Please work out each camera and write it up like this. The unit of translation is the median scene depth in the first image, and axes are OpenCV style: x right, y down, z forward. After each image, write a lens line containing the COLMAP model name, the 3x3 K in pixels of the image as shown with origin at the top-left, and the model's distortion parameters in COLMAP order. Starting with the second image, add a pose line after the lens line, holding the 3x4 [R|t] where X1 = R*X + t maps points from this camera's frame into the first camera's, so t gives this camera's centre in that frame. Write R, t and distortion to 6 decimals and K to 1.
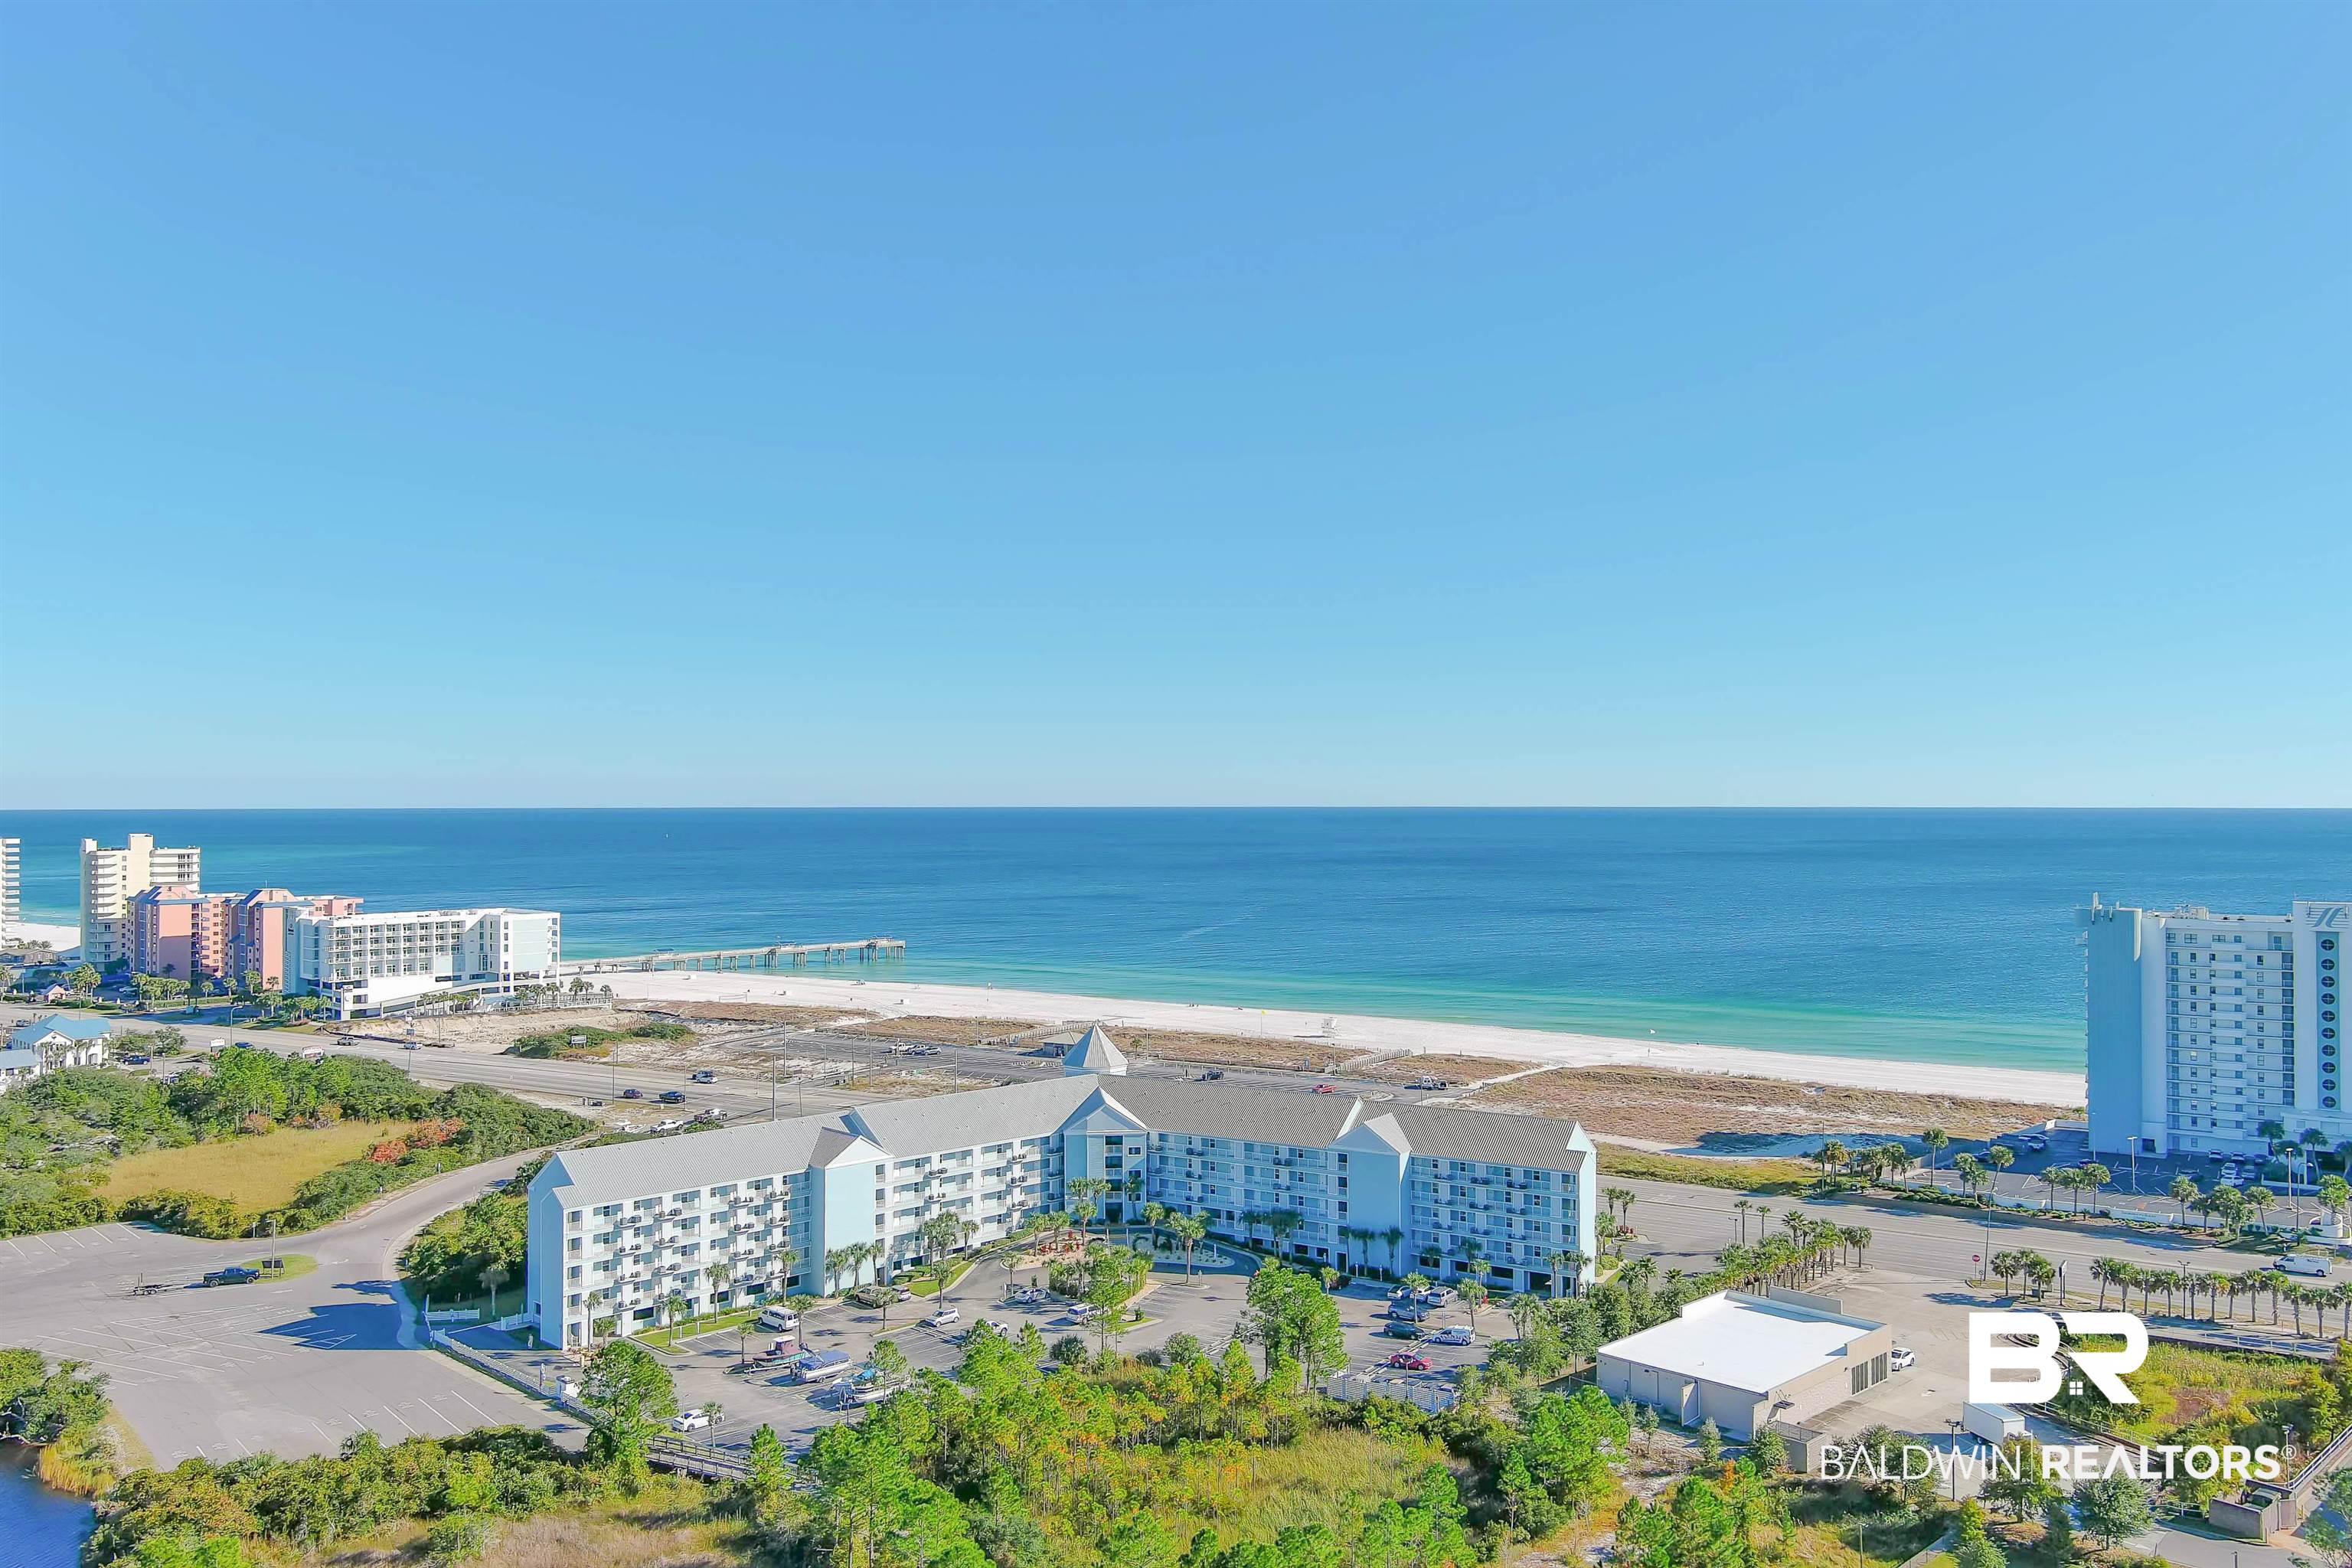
lens RADIAL K [[1917.8, 0, 1176.0], [0, 1917.8, 784.0], [0, 0, 1]] dist [0.021179, -0.009079]
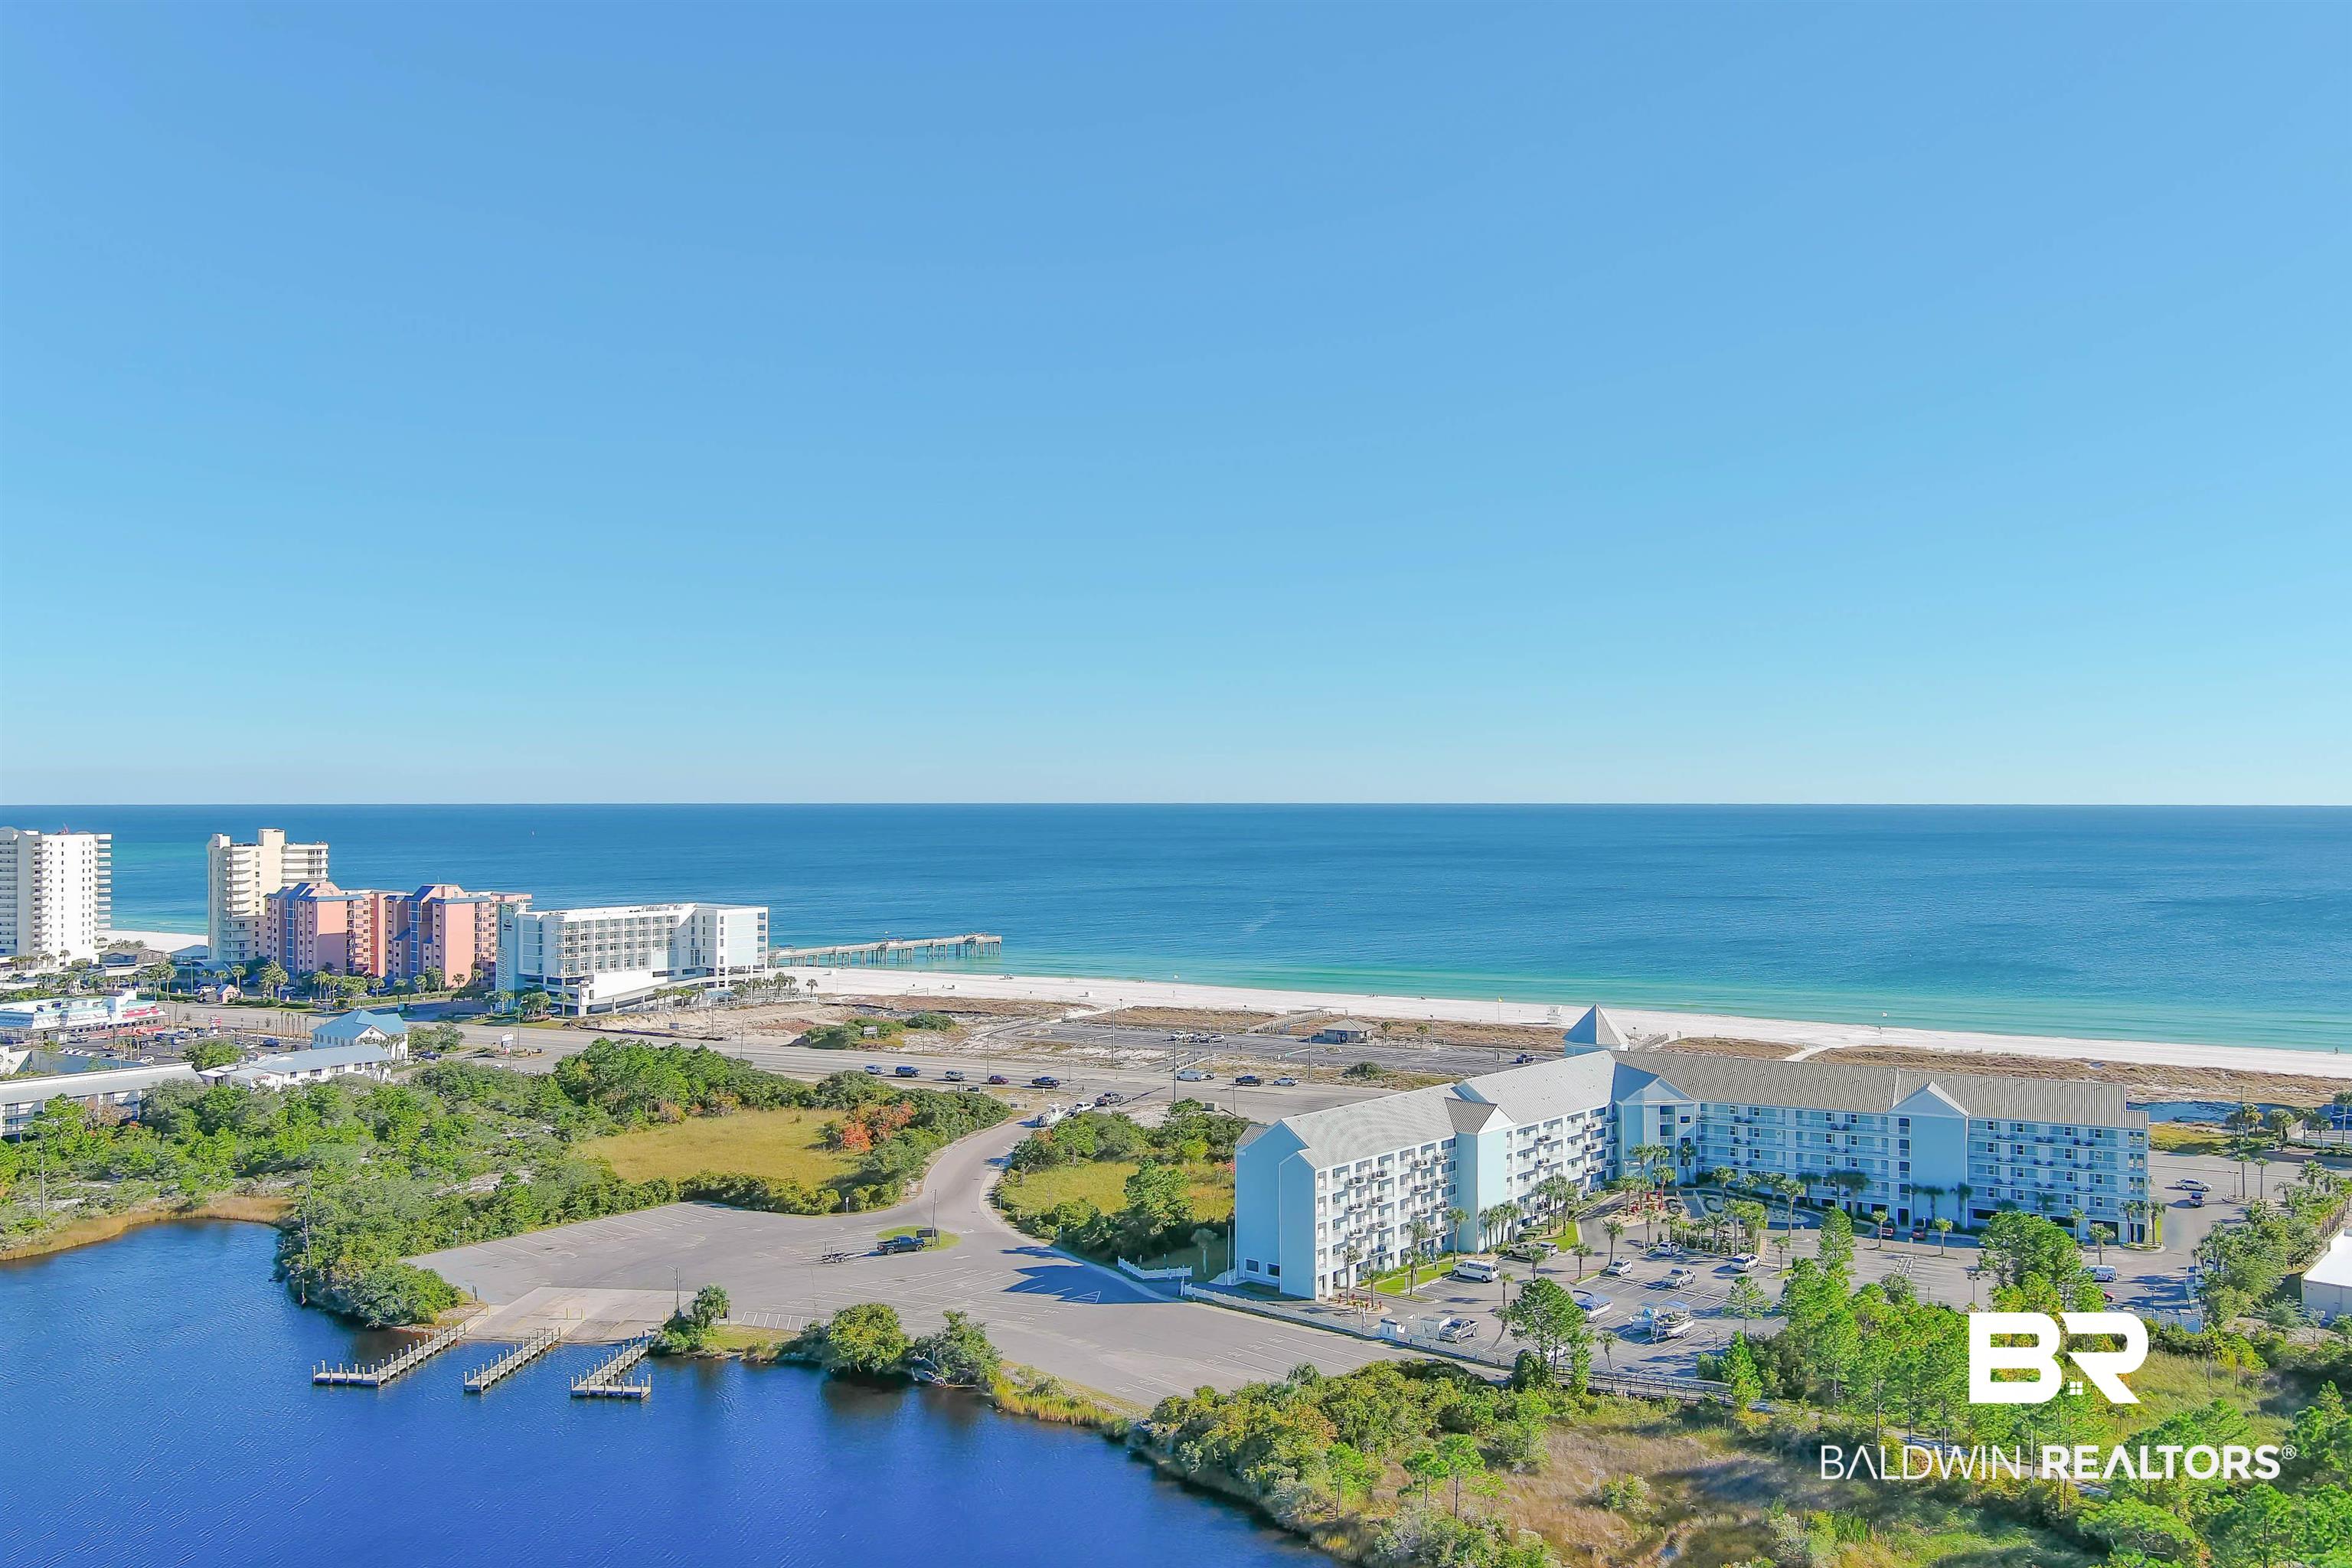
lens RADIAL K [[1962.7, 0, 1176.0], [0, 1962.7, 784.0], [0, 0, 1]] dist [0.068996, -0.163165]
pose [[0.996177, 0.001484, 0.087346, -0.208651], [-0.001684, 0.999996, 0.002219, 0.000013], [-0.087343, -0.002357, 0.996176, -0.042791]]
